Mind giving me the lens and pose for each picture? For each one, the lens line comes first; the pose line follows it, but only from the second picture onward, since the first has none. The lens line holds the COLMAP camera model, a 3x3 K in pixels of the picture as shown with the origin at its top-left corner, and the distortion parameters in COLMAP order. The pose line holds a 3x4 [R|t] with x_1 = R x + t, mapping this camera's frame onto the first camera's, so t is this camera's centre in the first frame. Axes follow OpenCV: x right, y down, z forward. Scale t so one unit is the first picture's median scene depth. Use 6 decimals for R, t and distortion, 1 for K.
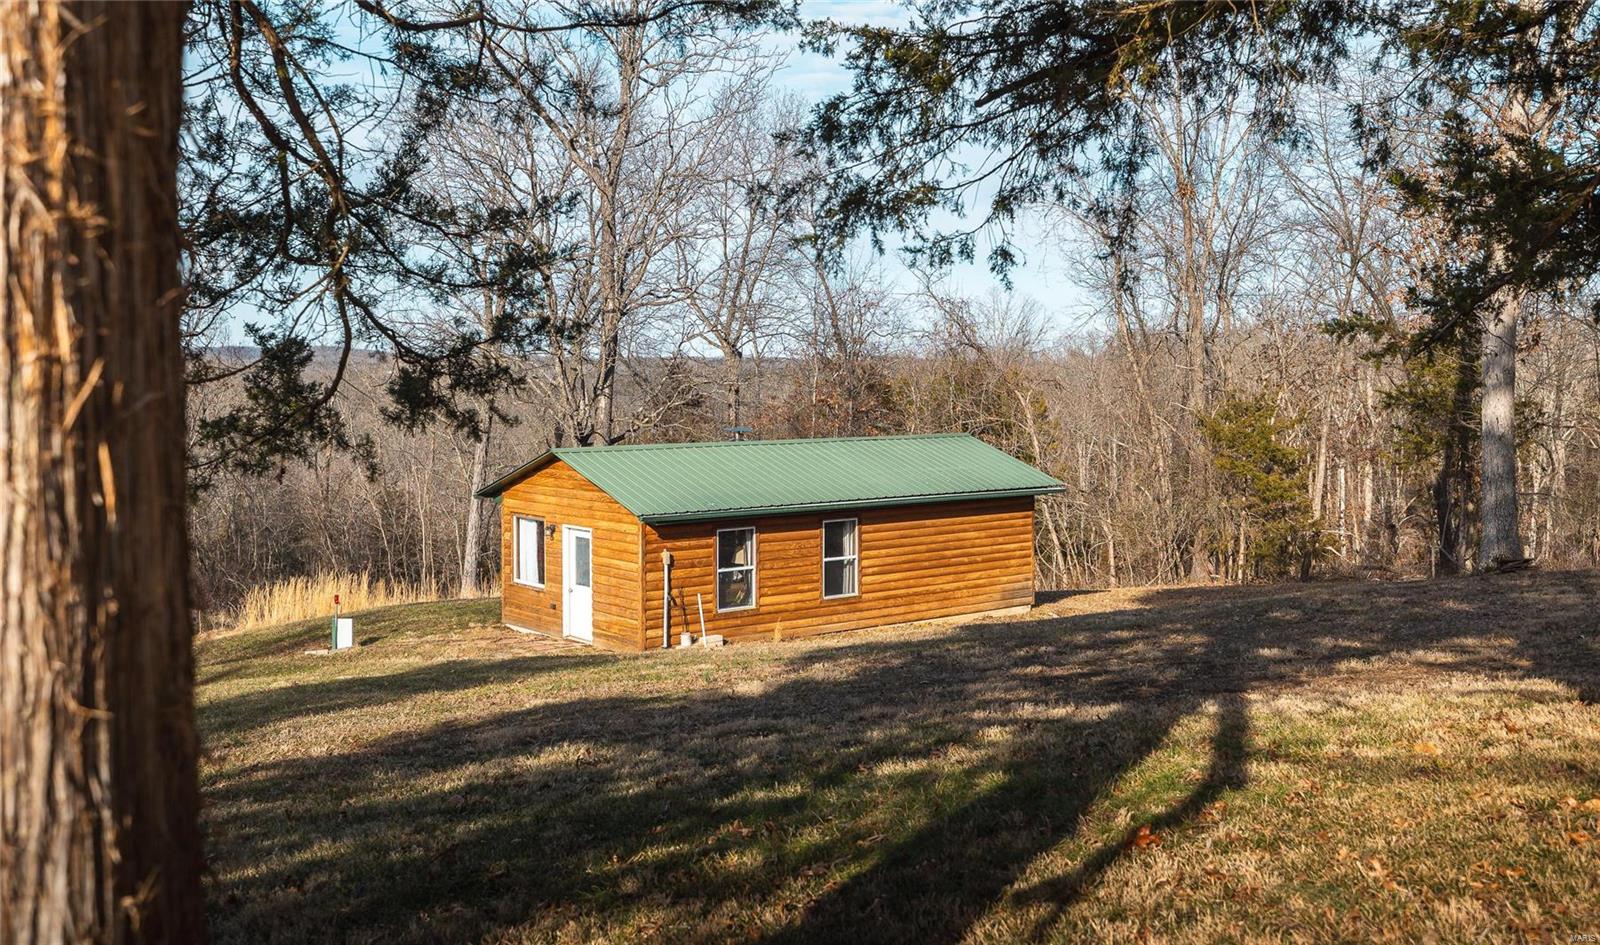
lens RADIAL K [[1629.0, 0, 799.6], [0, 1629.0, 471.5], [0, 0, 1]] dist [-0.001326, 0.000000]
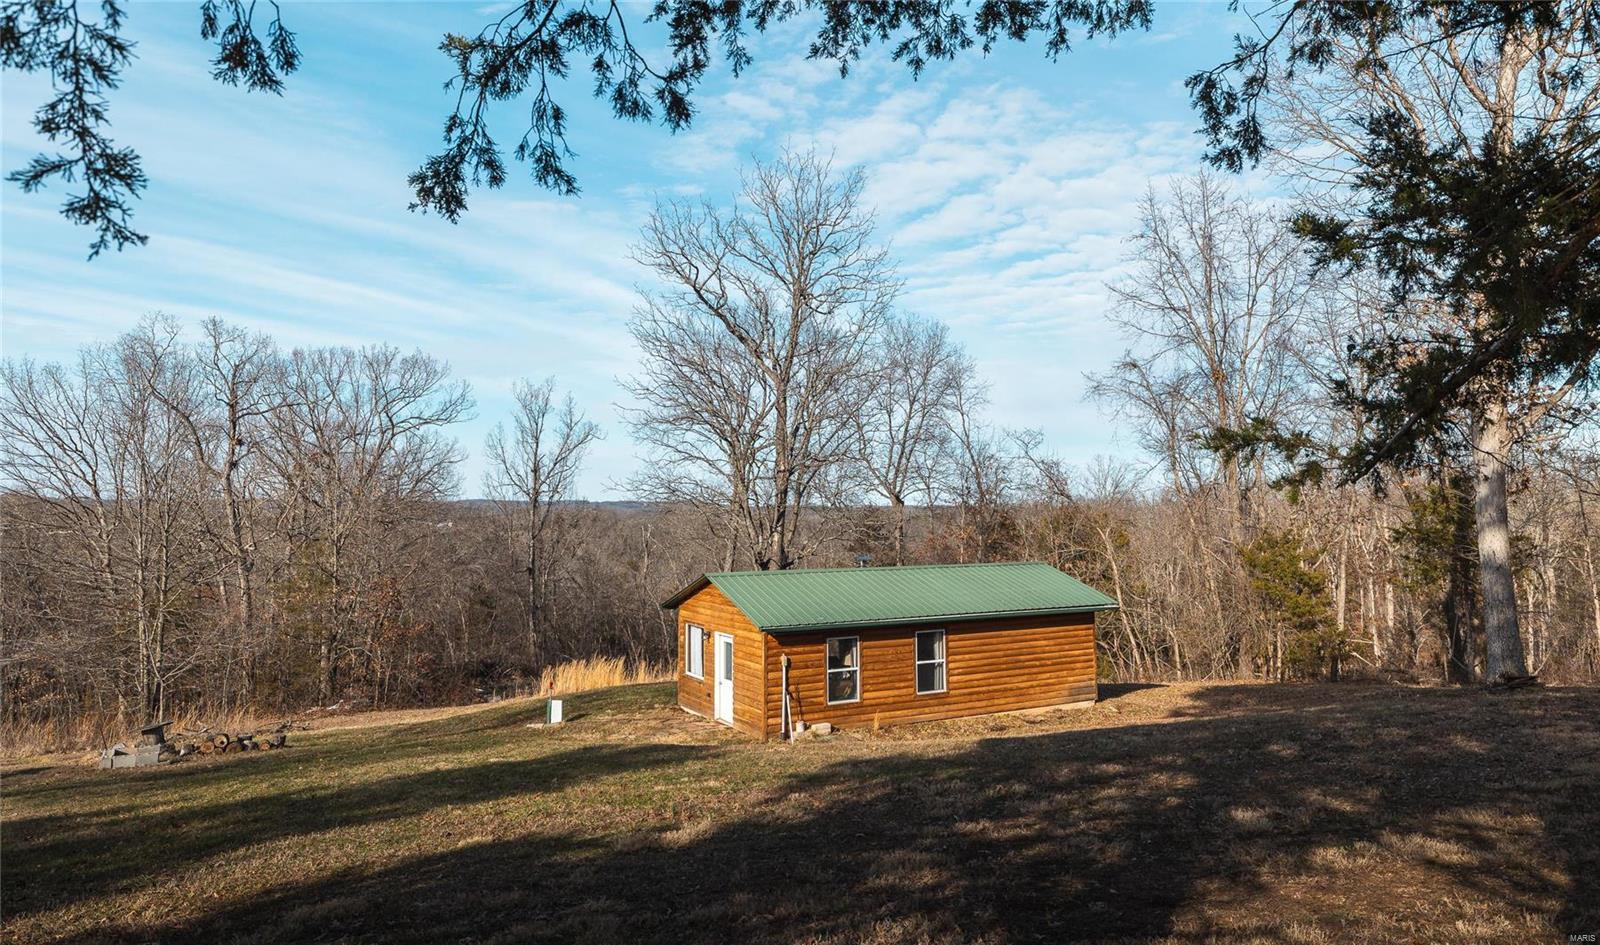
lens RADIAL K [[1053.8, 0, 792.0], [0, 1053.8, 436.7], [0, 0, 1]] dist [0.000094, -0.002046]
pose [[0.983762, -0.017470, -0.178626, 0.065621], [-0.006858, 0.990865, -0.134681, -0.008491], [0.179347, 0.133719, 0.974656, 0.153132]]
